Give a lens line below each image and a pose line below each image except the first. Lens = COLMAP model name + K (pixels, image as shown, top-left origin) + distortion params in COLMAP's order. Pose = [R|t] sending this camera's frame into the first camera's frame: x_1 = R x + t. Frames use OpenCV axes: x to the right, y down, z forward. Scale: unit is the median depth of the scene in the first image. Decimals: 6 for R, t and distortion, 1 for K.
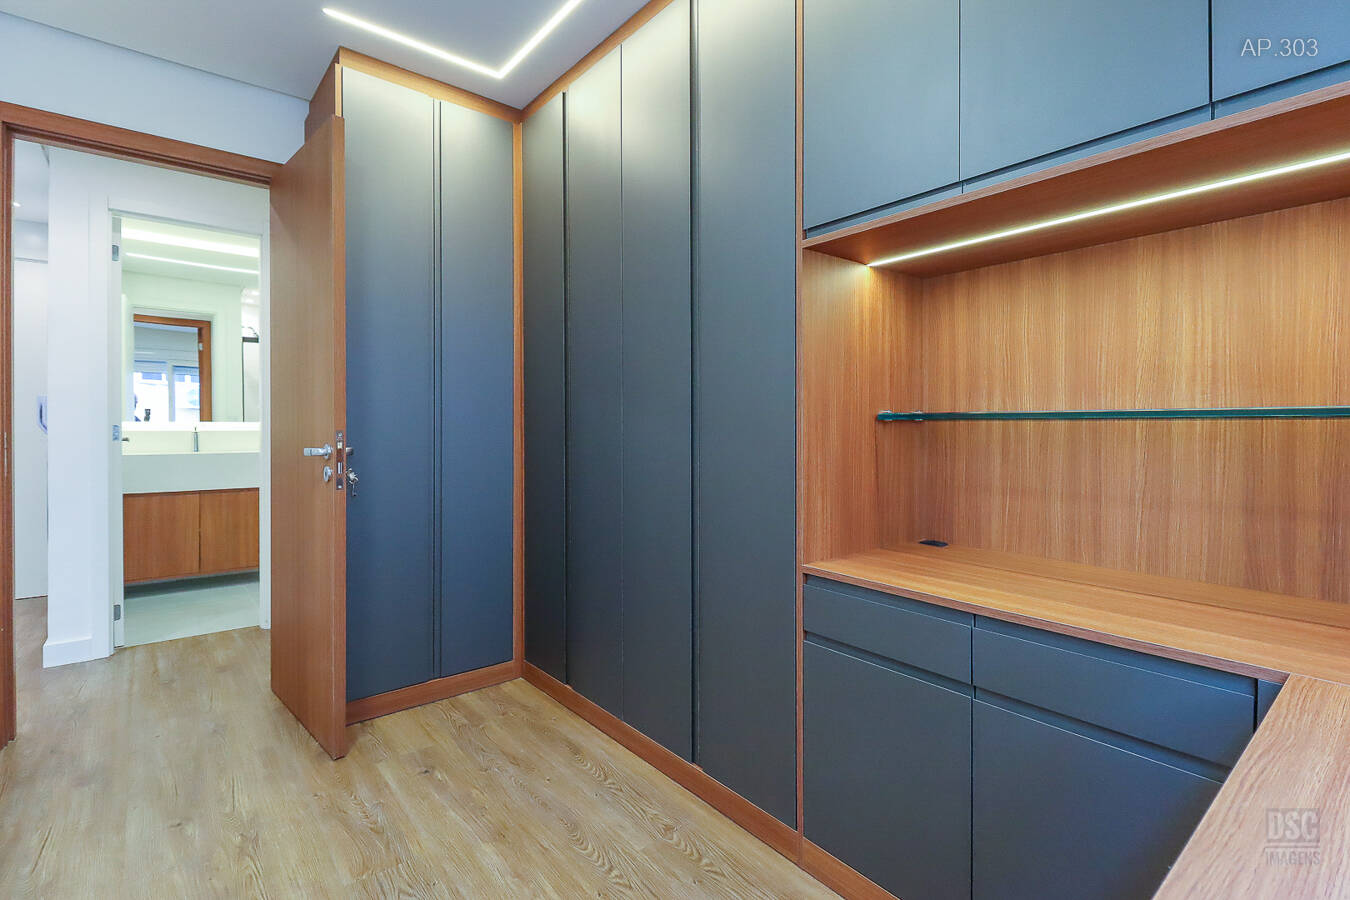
lens RADIAL K [[636.5, 0, 680.3], [0, 636.5, 431.6], [0, 0, 1]] dist [0.018874, -0.014539]
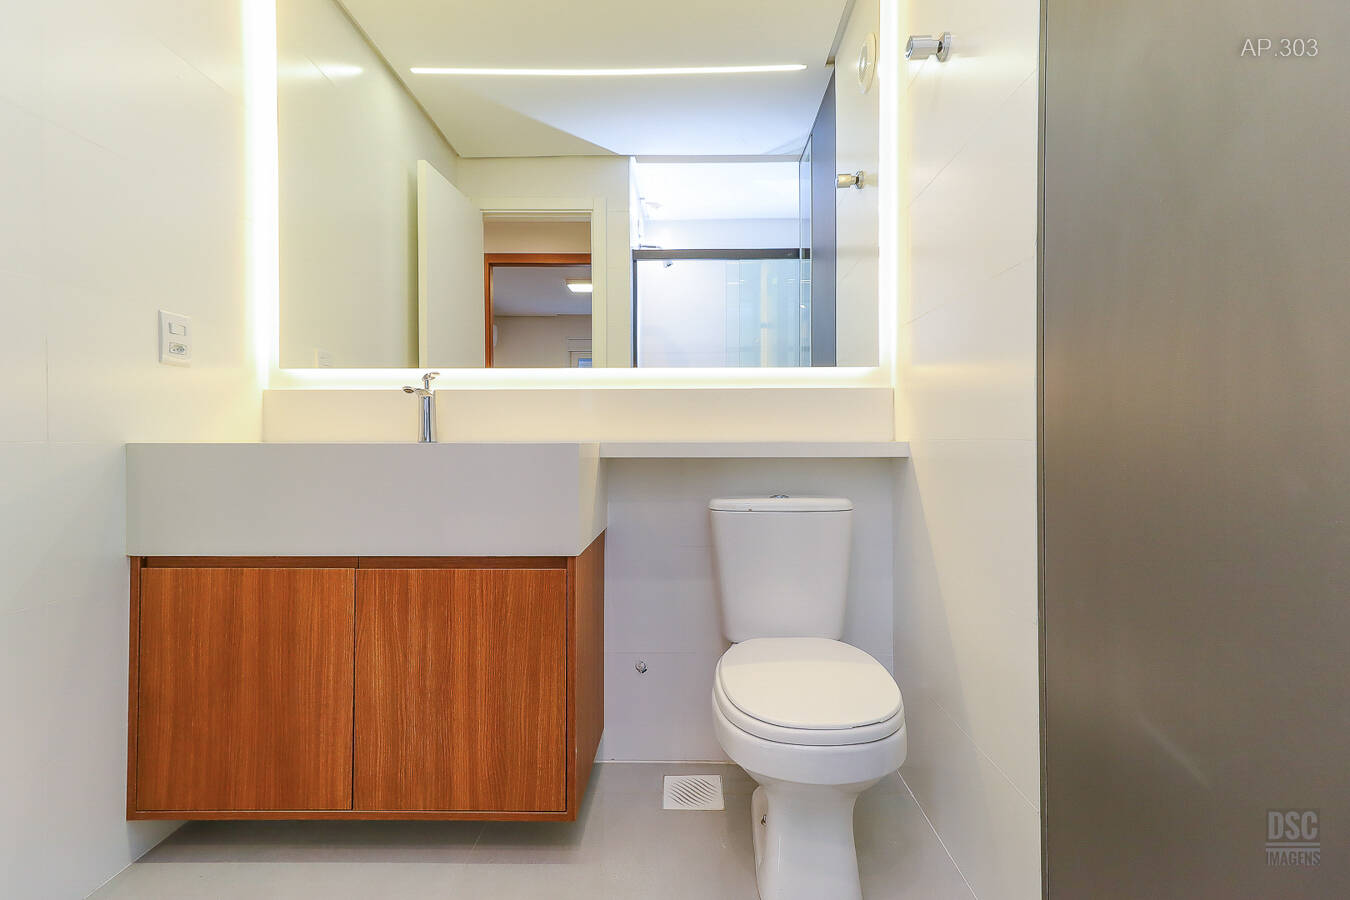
lens RADIAL K [[629.8, 0, 682.5], [0, 629.8, 437.5], [0, 0, 1]] dist [0.017188, 0.000171]
pose [[0.757594, -0.003034, -0.652719, -0.407729], [-0.006155, 0.999912, -0.011791, 0.033088], [0.652697, 0.012950, 0.757508, 0.861967]]
